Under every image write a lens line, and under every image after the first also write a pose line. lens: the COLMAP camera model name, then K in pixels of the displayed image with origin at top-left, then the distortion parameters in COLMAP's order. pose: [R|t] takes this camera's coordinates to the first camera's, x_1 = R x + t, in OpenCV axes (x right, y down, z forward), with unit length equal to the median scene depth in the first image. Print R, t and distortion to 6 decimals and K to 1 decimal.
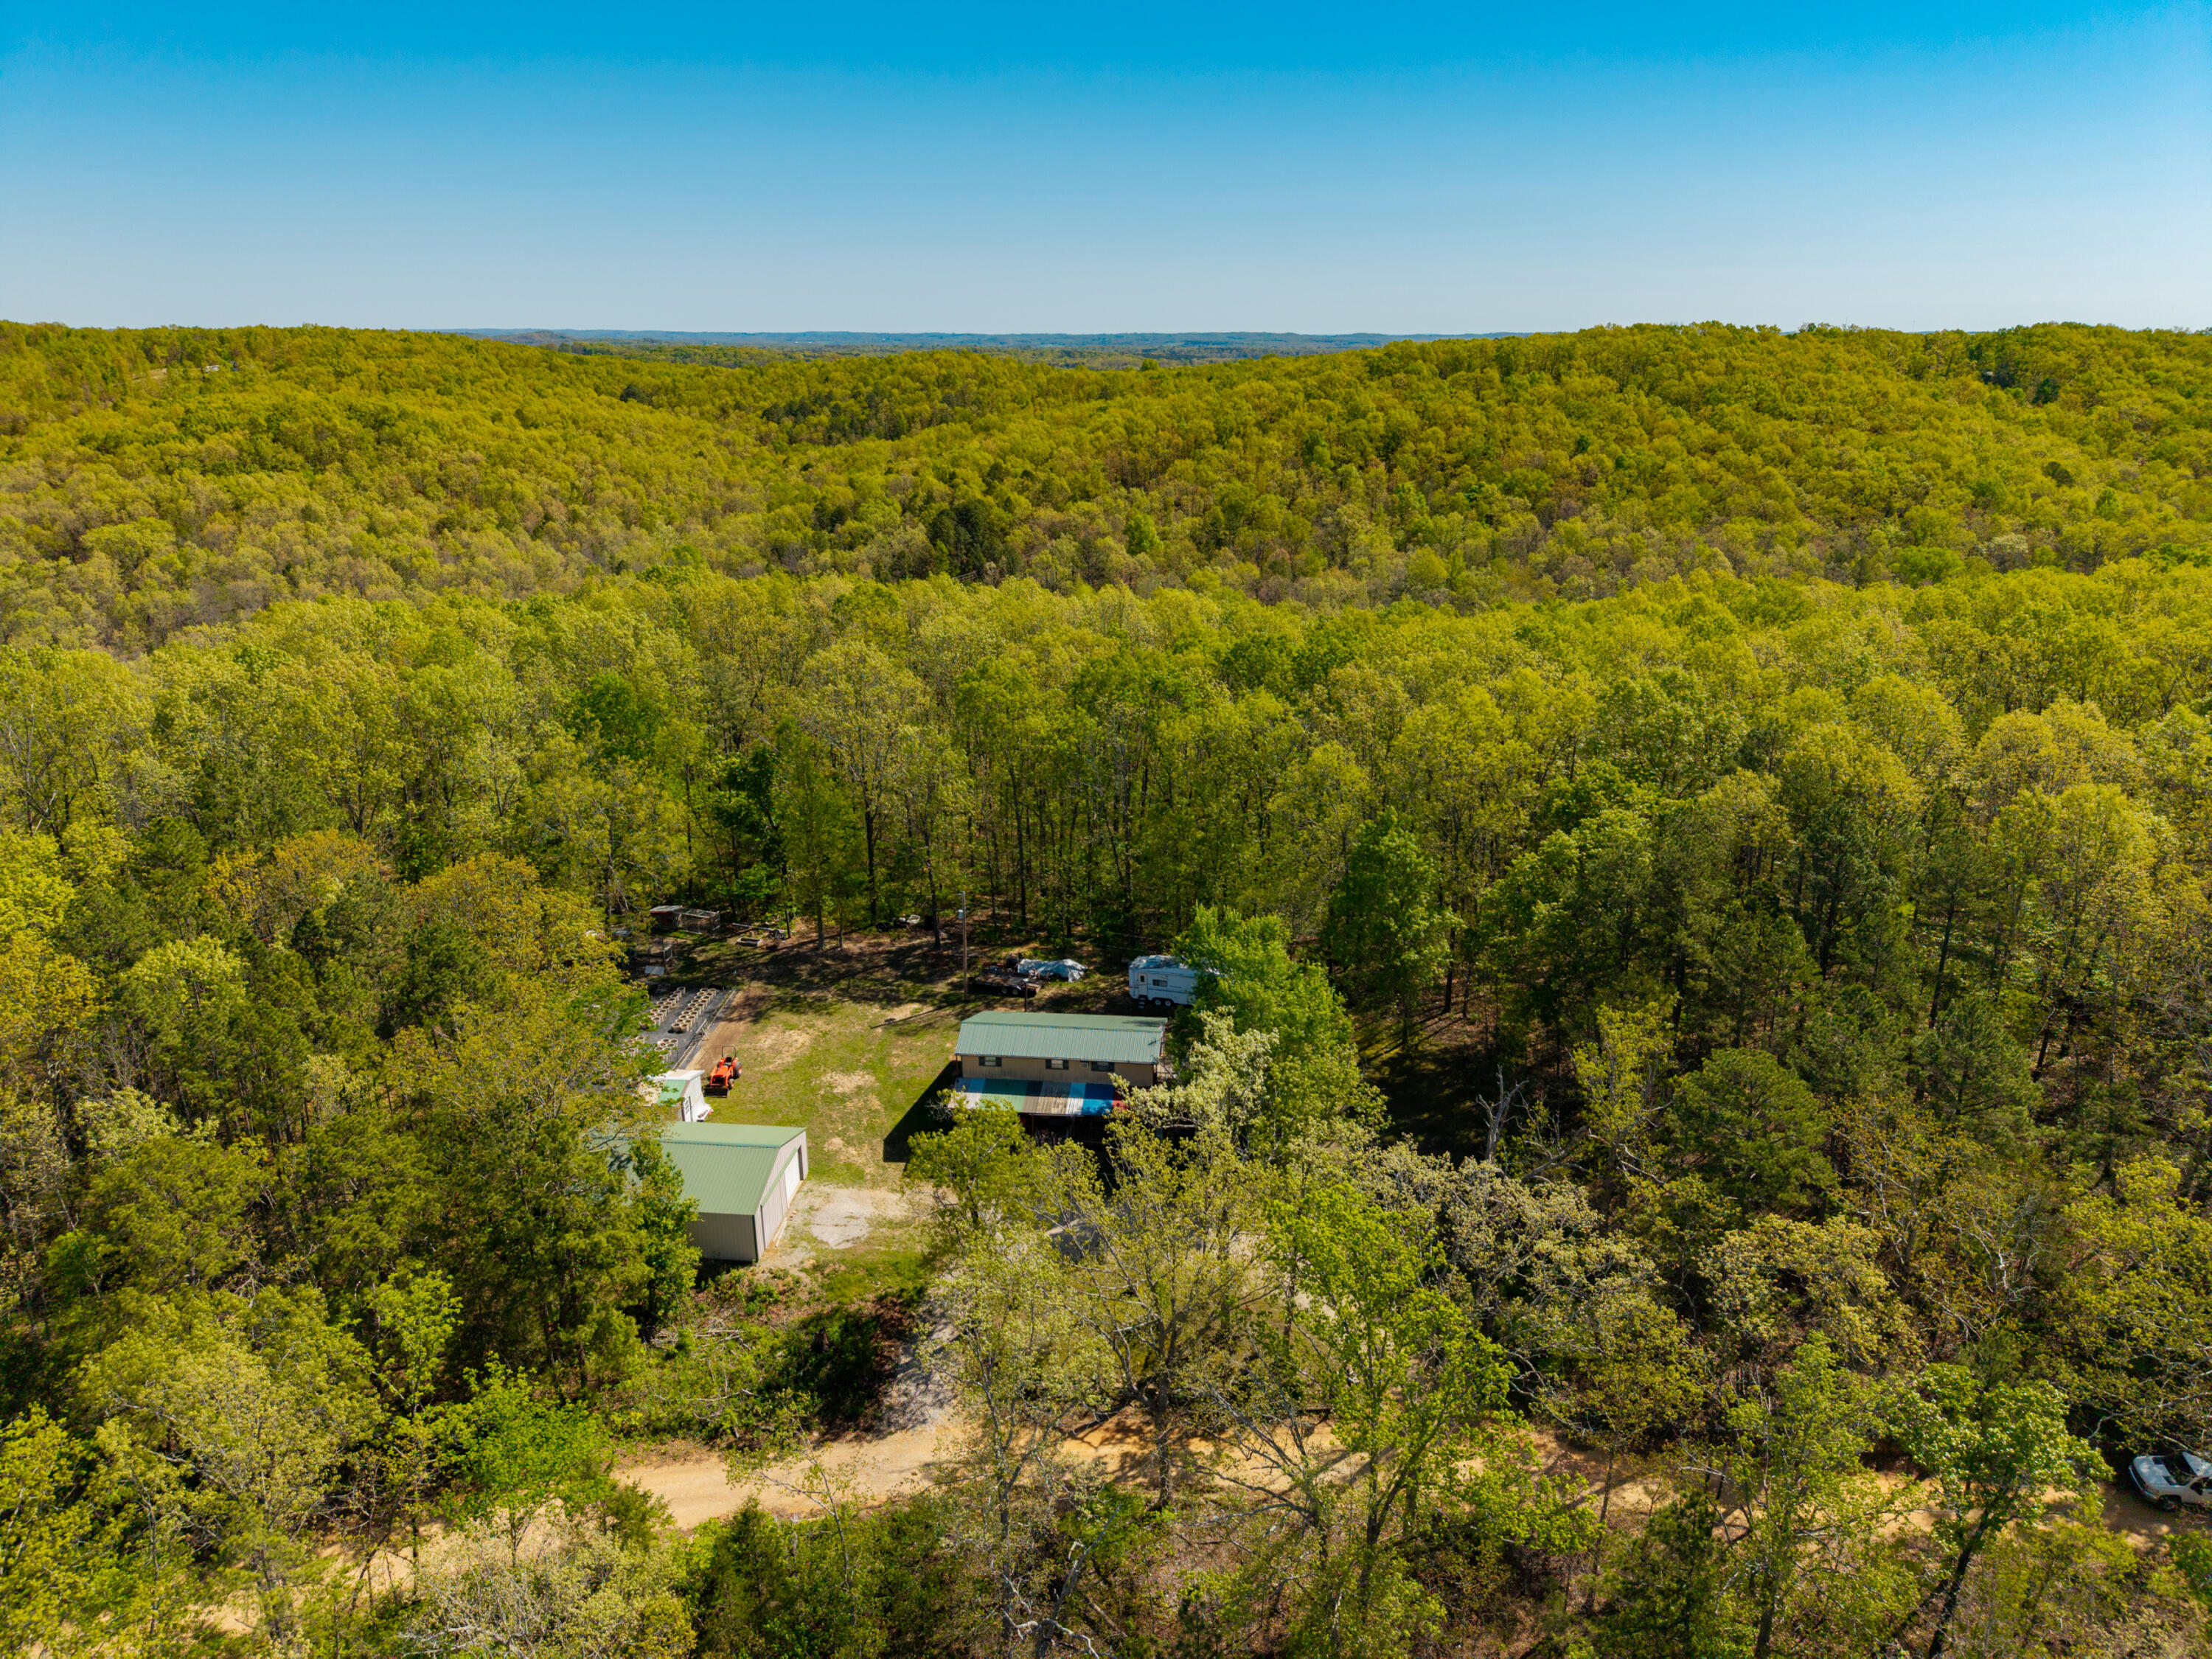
lens RADIAL K [[1486.7, 0, 1114.4], [0, 1486.7, 833.0], [0, 0, 1]] dist [0.018829, -0.016404]
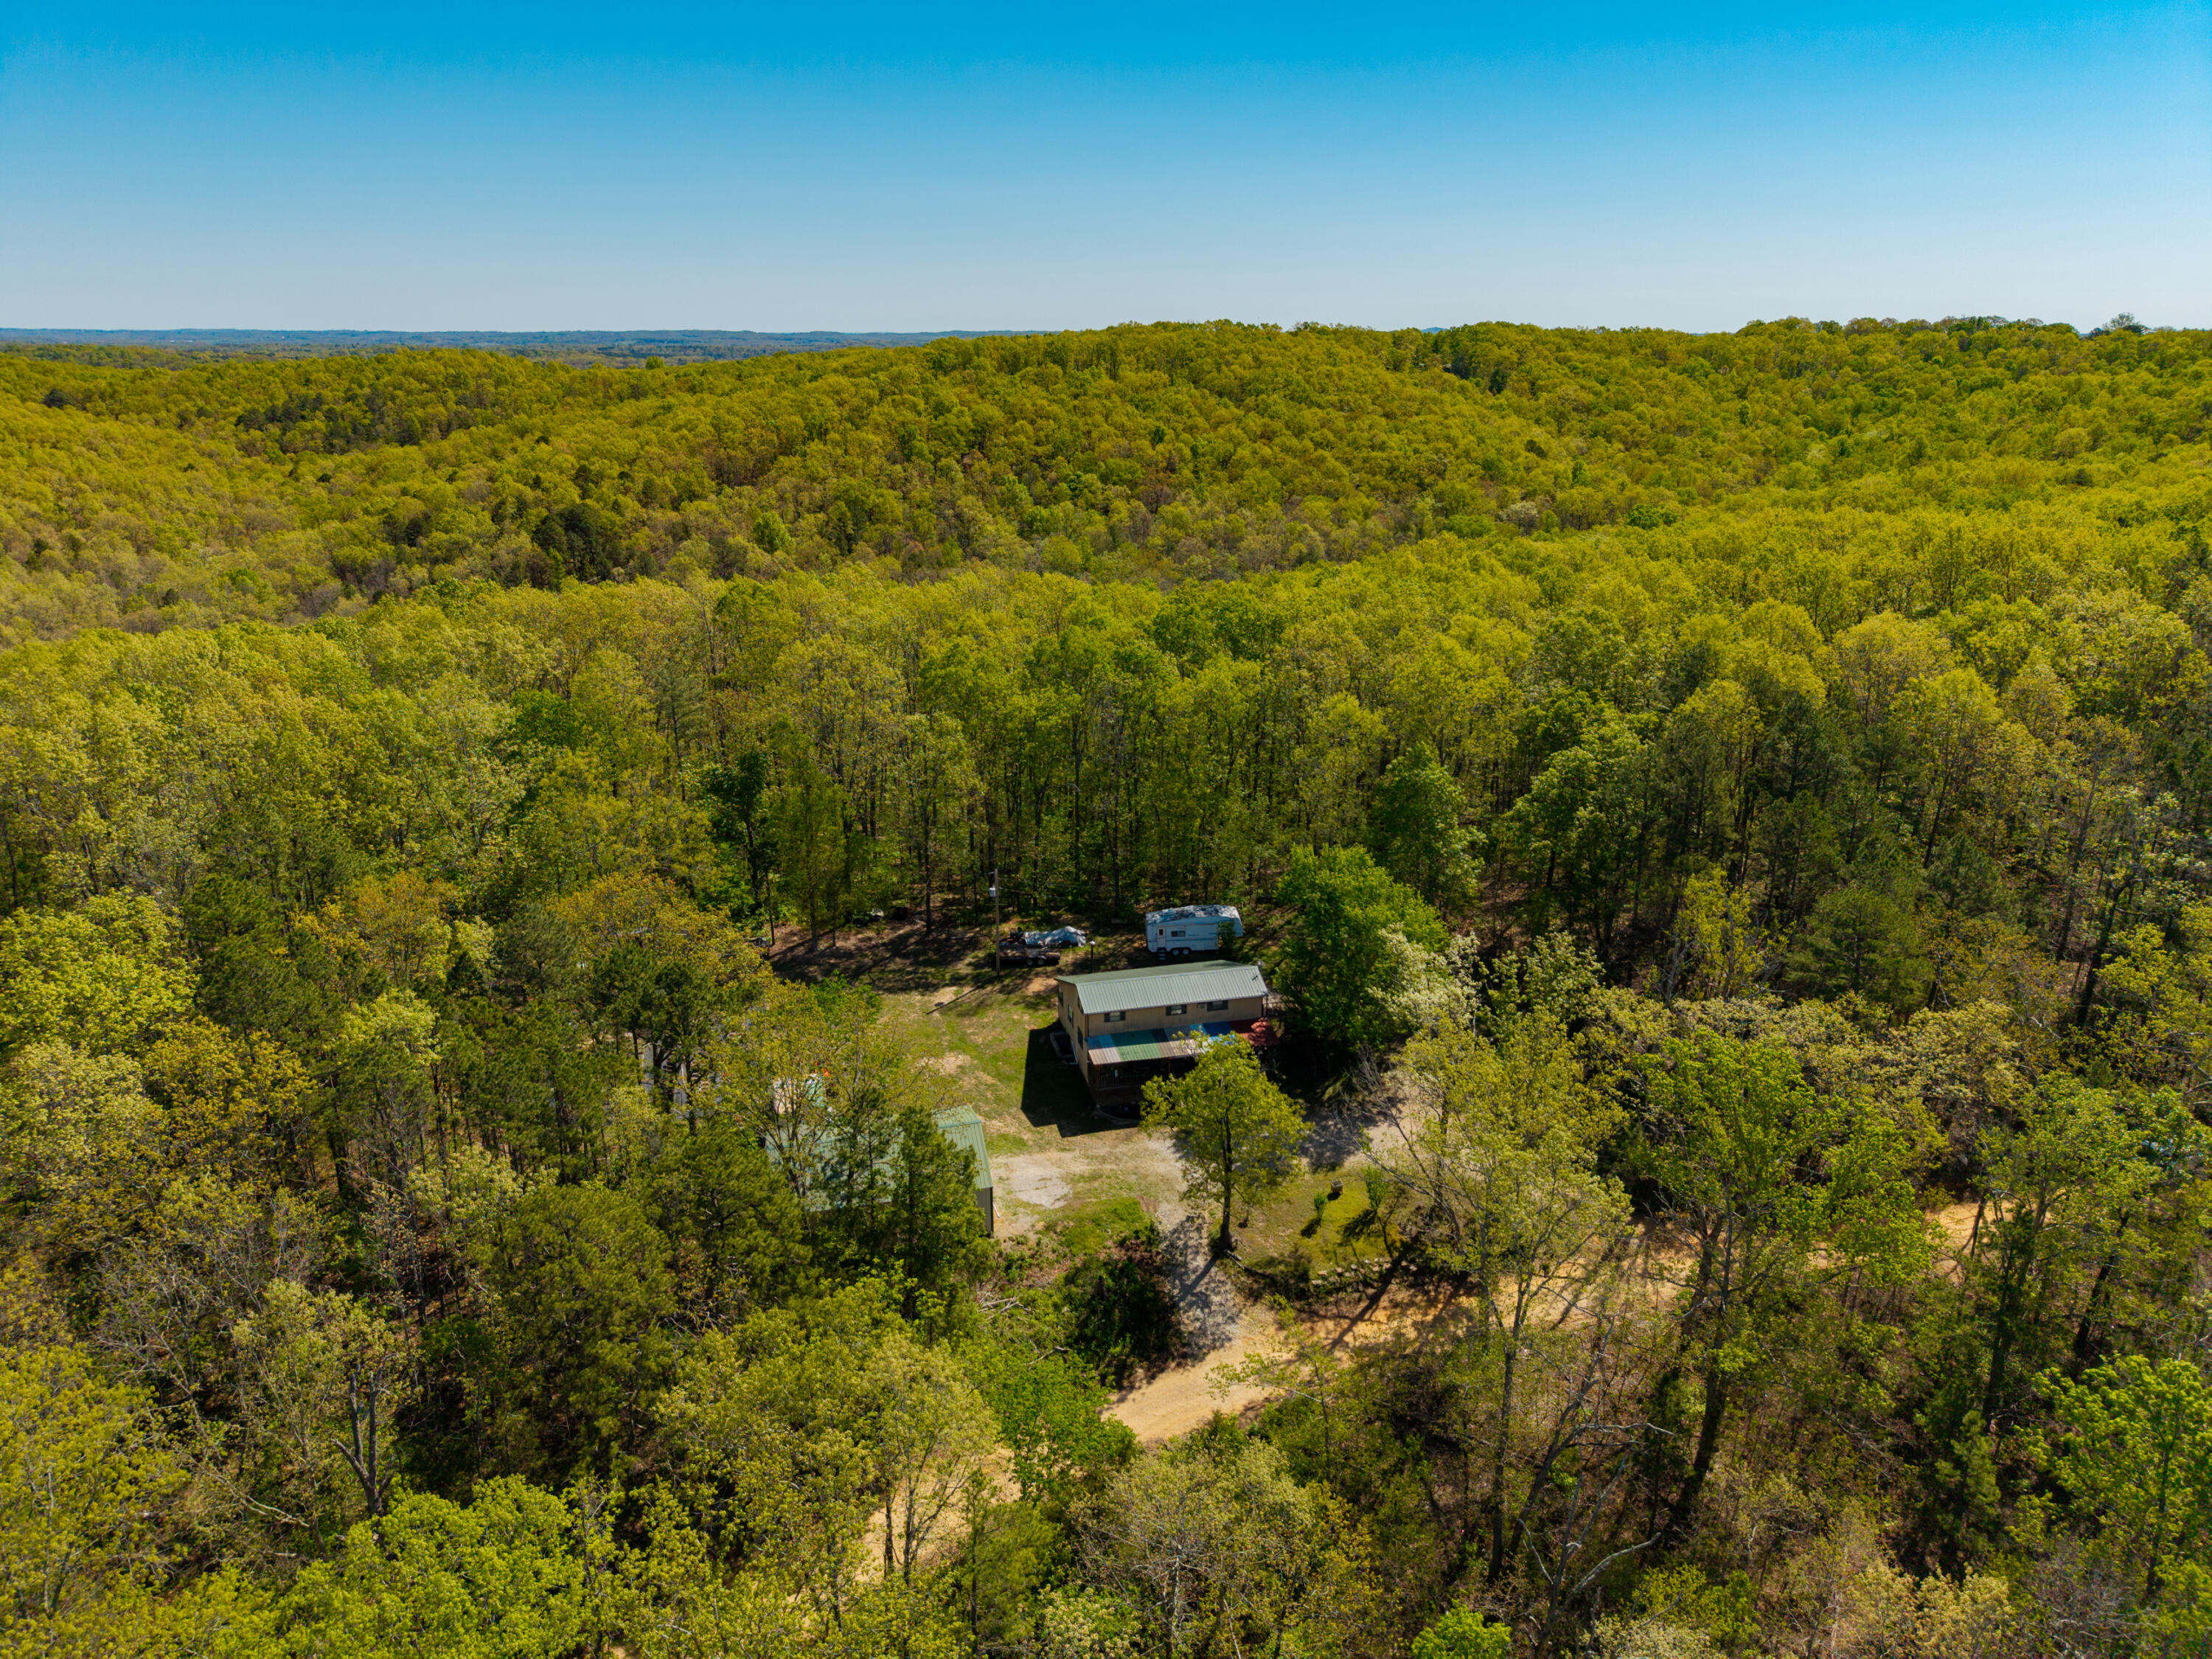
lens RADIAL K [[1486.7, 0, 1114.4], [0, 1486.7, 833.0], [0, 0, 1]] dist [0.018829, -0.016404]
pose [[0.940326, -0.108884, 0.322385, -0.099197], [0.108604, 0.993905, 0.018912, 0.001206], [-0.322479, 0.017229, 0.946420, 0.001642]]
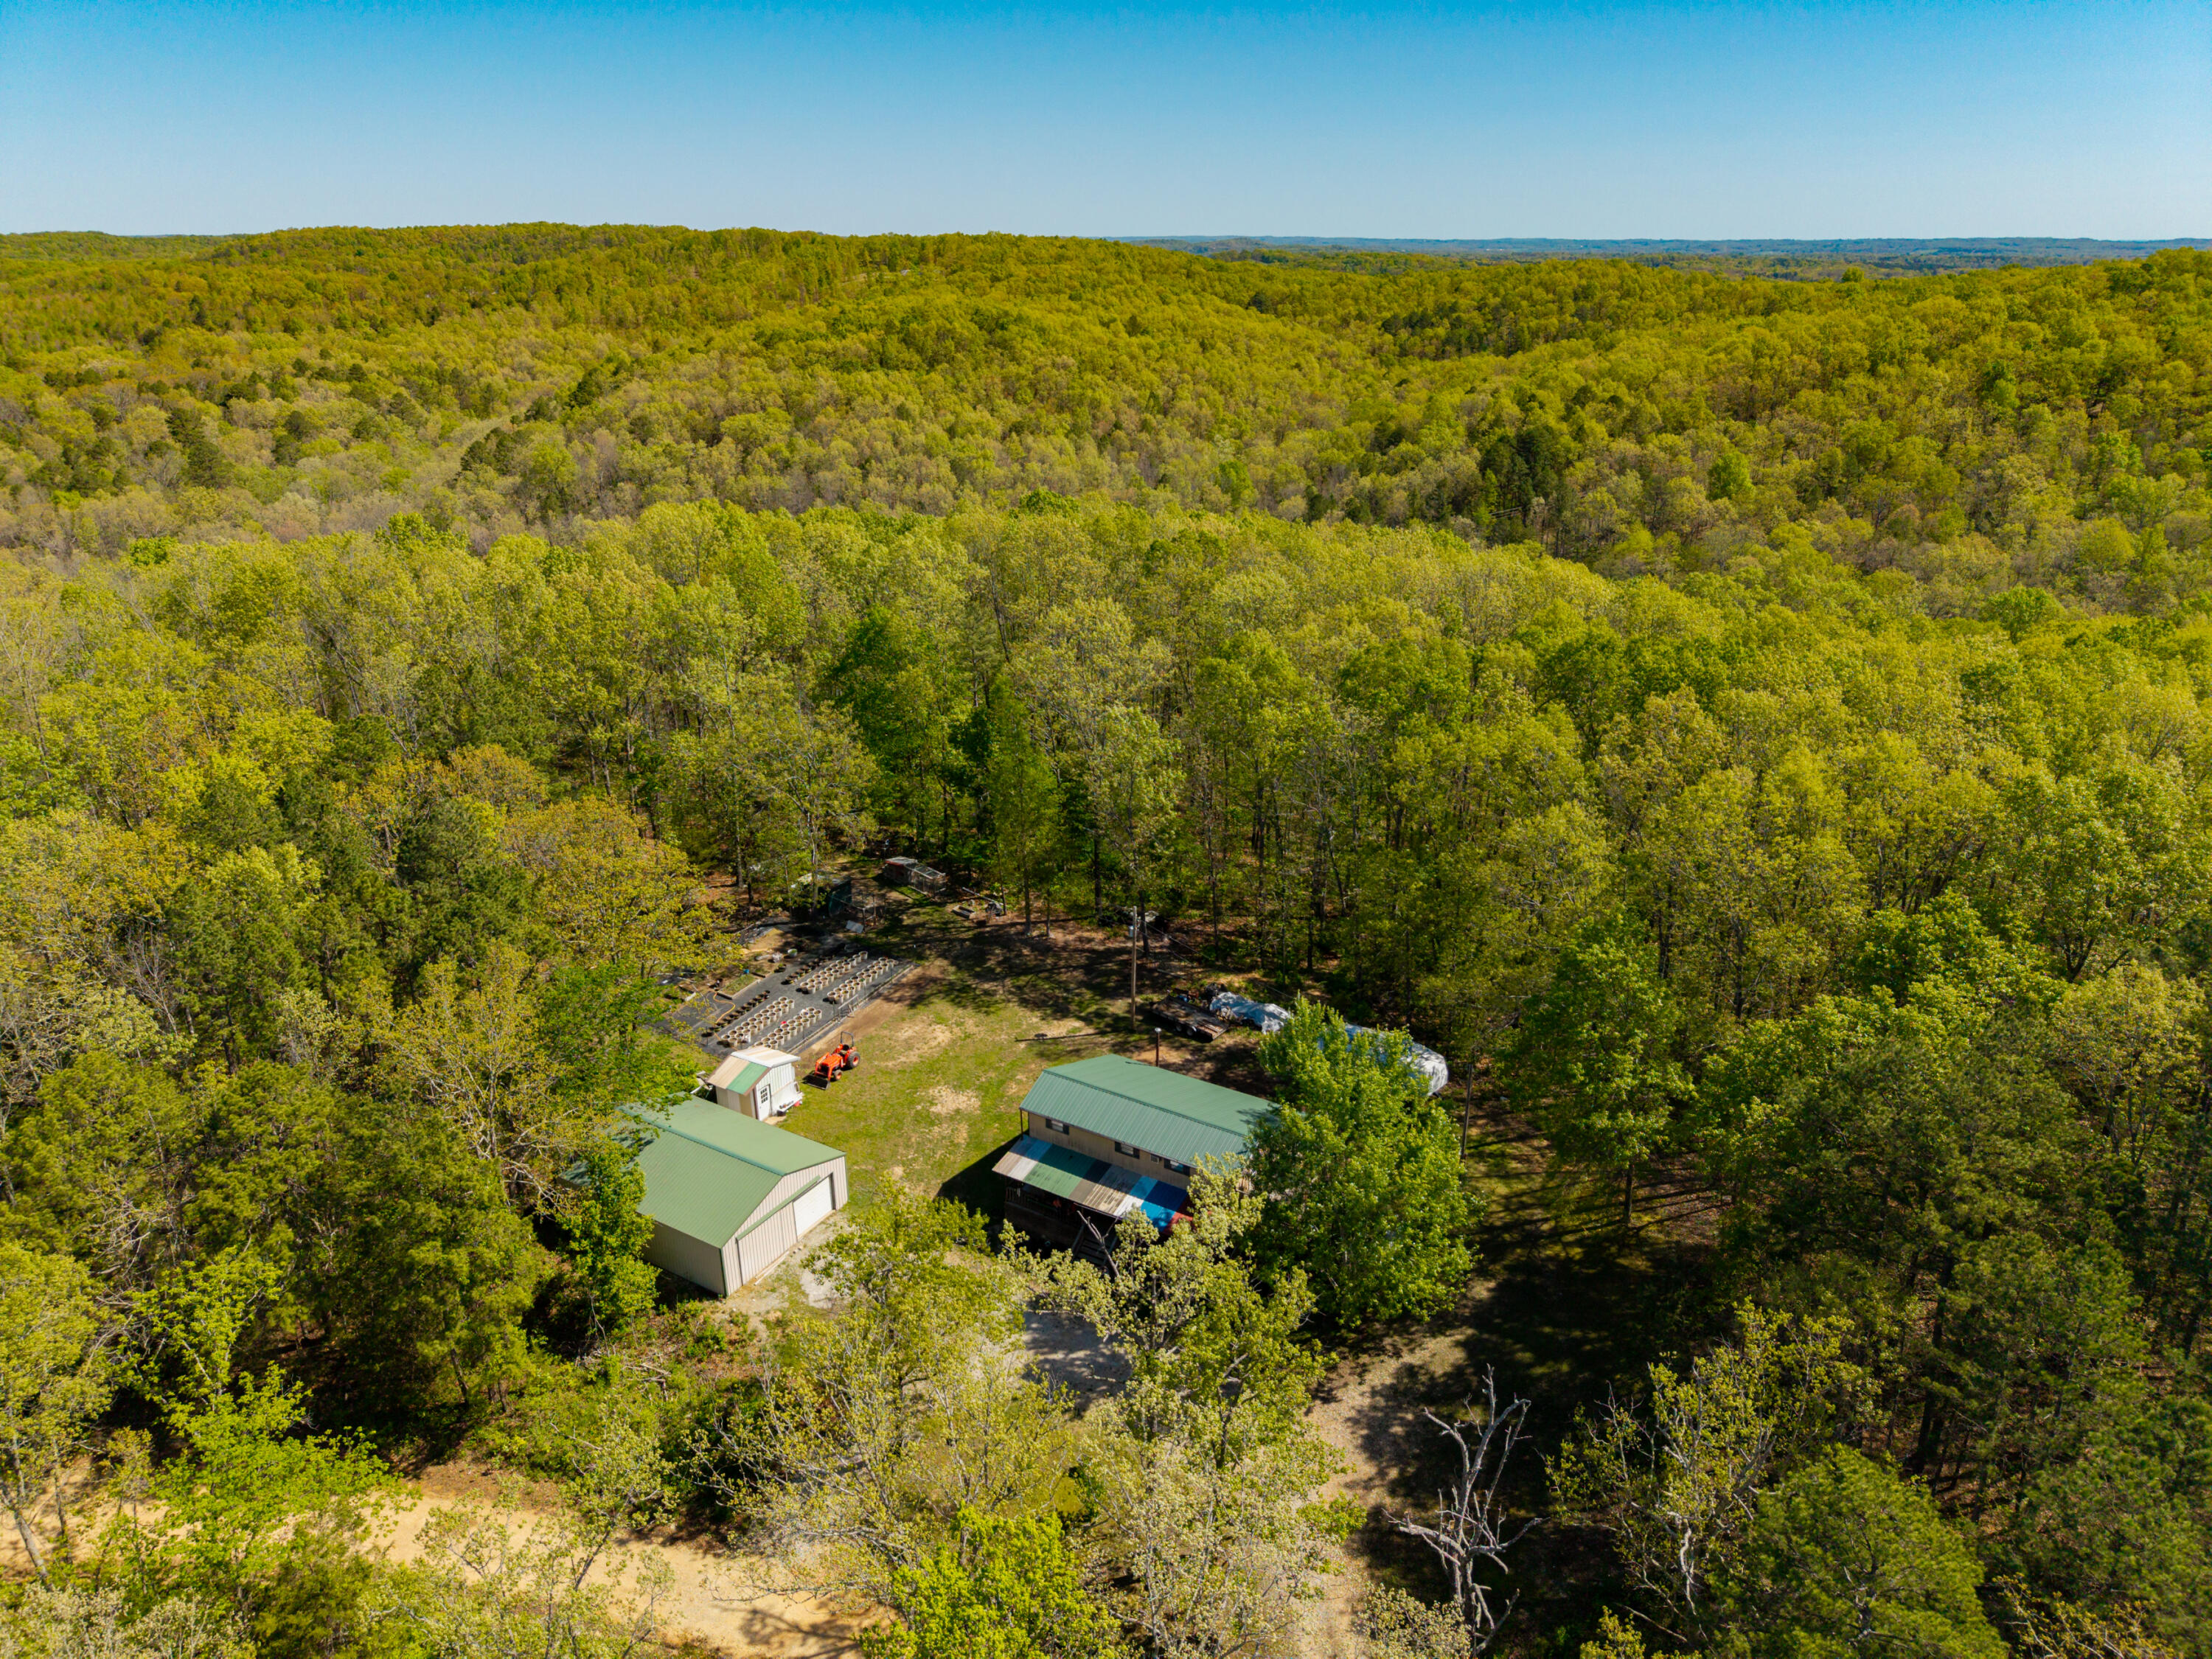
lens RADIAL K [[1486.7, 0, 1114.4], [0, 1486.7, 833.0], [0, 0, 1]] dist [0.018829, -0.016404]
pose [[0.907204, 0.156196, -0.390620, 0.059735], [-0.134503, 0.987475, 0.082478, -0.019867], [0.398610, -0.022285, 0.916850, 0.060566]]
